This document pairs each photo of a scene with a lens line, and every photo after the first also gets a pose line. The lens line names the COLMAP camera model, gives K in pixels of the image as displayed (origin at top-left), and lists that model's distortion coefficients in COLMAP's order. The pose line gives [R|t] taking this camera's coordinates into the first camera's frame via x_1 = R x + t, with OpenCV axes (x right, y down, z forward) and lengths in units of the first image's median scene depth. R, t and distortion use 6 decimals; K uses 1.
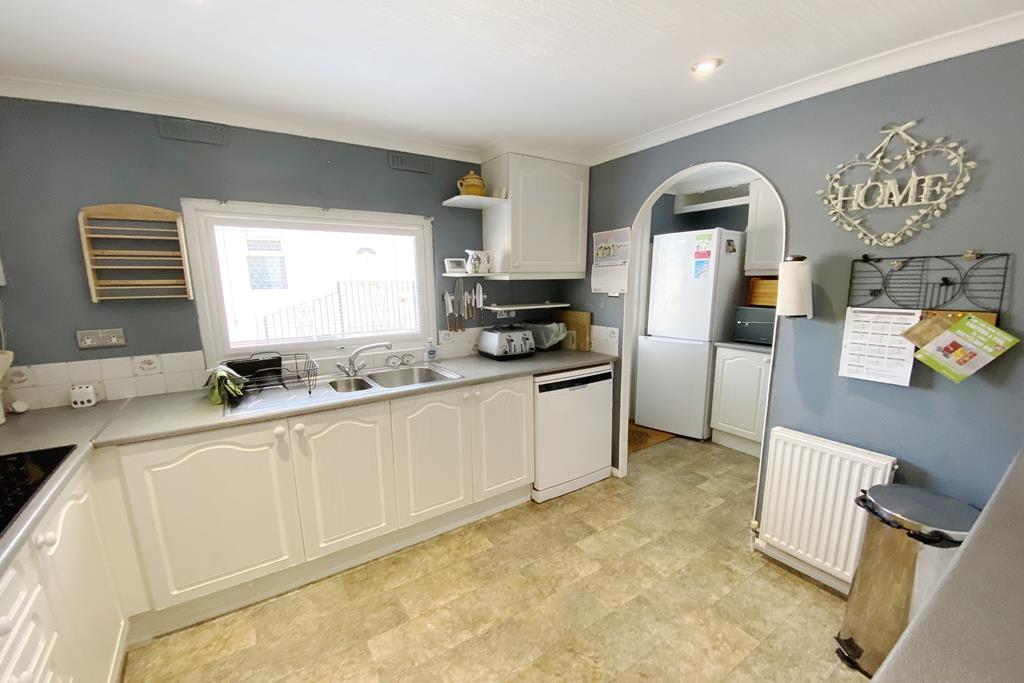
lens RADIAL K [[411.7, 0, 508.6], [0, 411.7, 349.3], [0, 0, 1]] dist [0.018331, -0.019648]
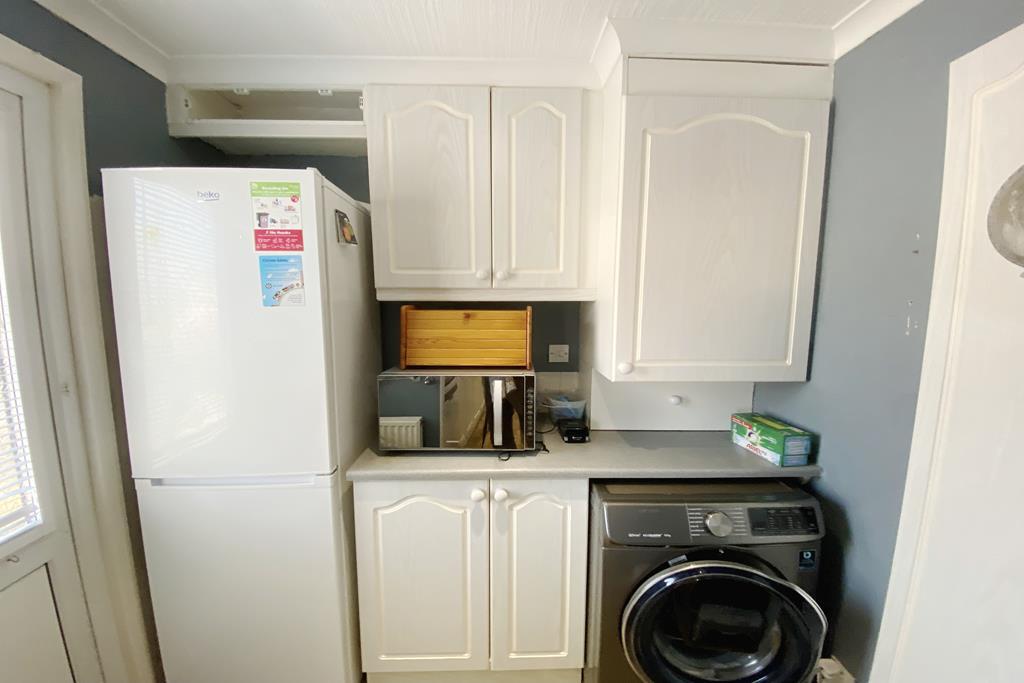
lens RADIAL K [[411.7, 0, 508.6], [0, 411.7, 349.3], [0, 0, 1]] dist [0.018331, -0.019648]
pose [[0.519681, -0.093592, 0.849218, 0.269020], [0.143853, 0.989376, 0.021008, -0.118510], [-0.842163, 0.111245, 0.527624, 0.674089]]
